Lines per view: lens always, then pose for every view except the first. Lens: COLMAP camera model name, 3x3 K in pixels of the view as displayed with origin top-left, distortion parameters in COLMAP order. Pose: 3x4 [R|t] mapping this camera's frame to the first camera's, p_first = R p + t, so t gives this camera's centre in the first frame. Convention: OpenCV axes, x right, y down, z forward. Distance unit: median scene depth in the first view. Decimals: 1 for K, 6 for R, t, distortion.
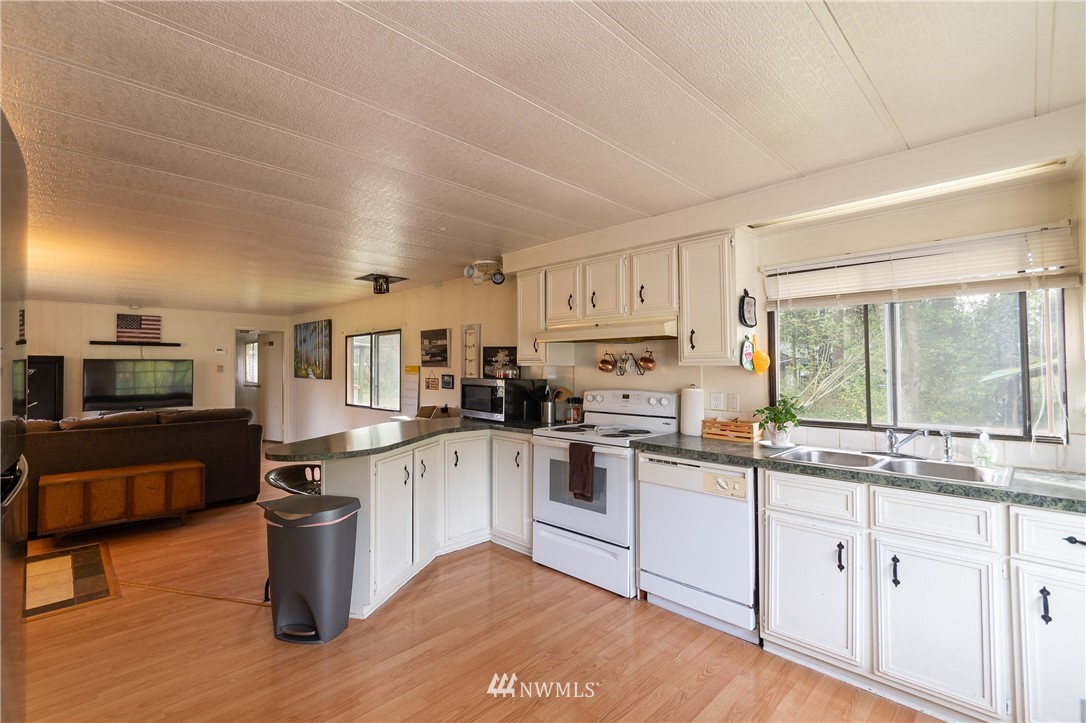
lens RADIAL K [[500.7, 0, 527.1], [0, 500.7, 360.8], [0, 0, 1]] dist [0.001607, -0.000140]
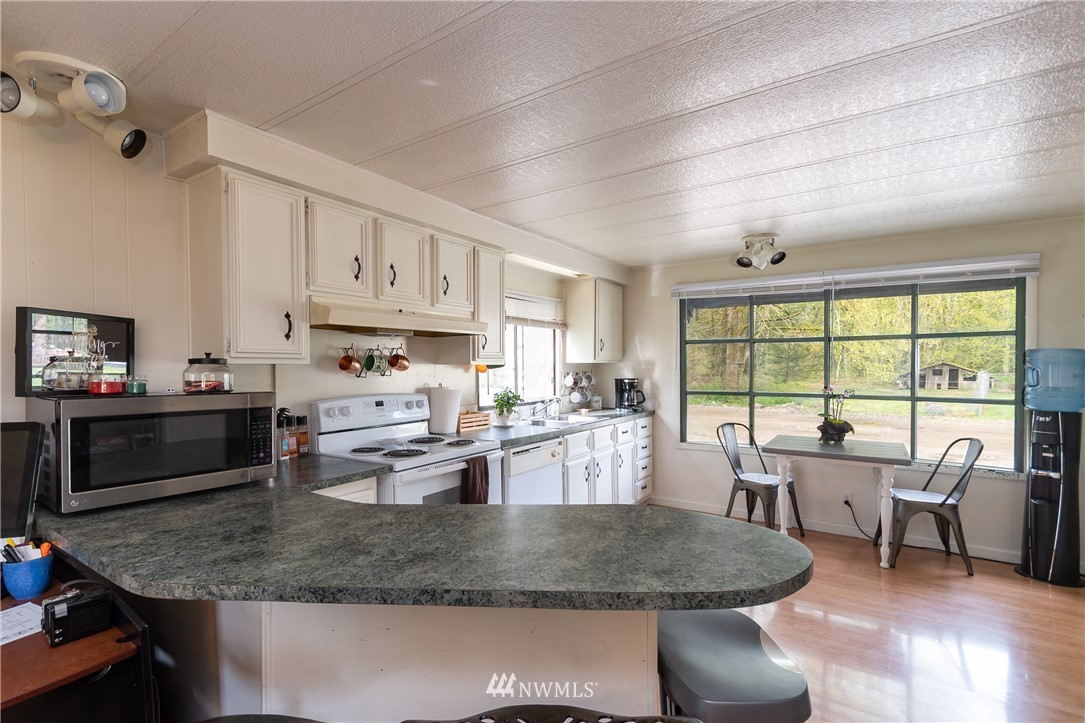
lens RADIAL K [[500.2, 0, 526.6], [0, 500.2, 360.8], [0, 0, 1]] dist [0.001607, -0.000140]
pose [[-0.195366, 0.012674, 0.980649, -0.615540], [-0.010491, 0.999832, -0.015012, 0.013599], [-0.980674, -0.013221, -0.195200, 0.927698]]
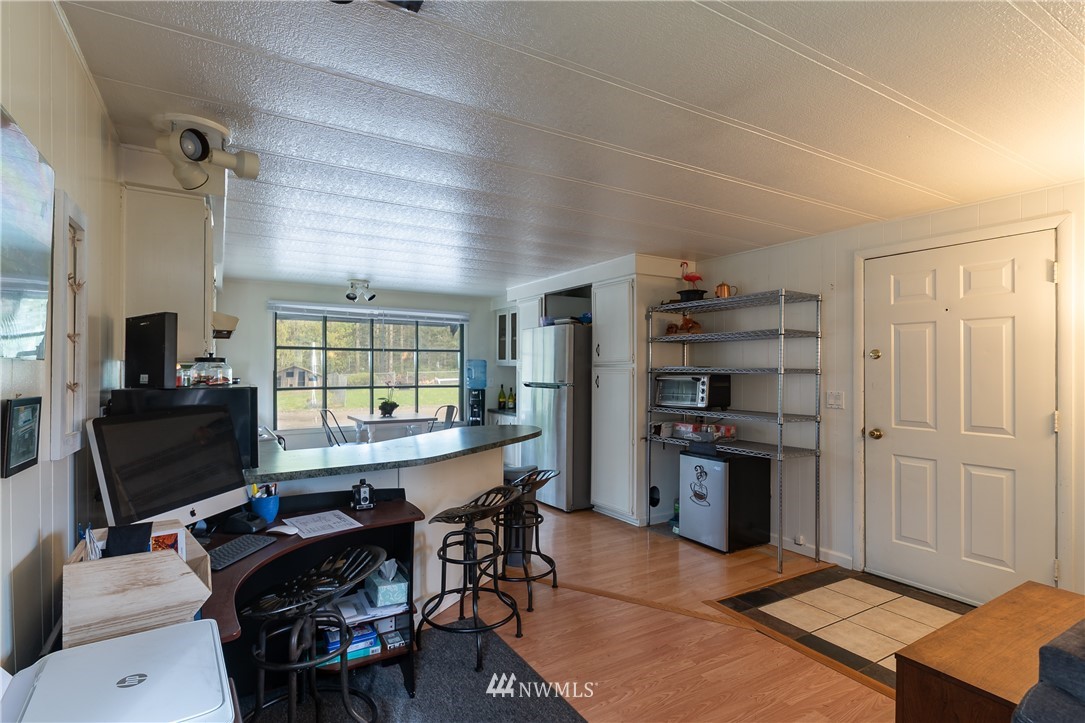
lens RADIAL K [[531.2, 0, 542.5], [0, 531.2, 361.5], [0, 0, 1]] dist [-0.001421, -0.001118]
pose [[-0.976216, 0.002907, 0.216780, -0.598788], [-0.003009, 0.999632, -0.026958, 0.028365], [-0.216779, -0.026969, -0.975848, 1.714190]]
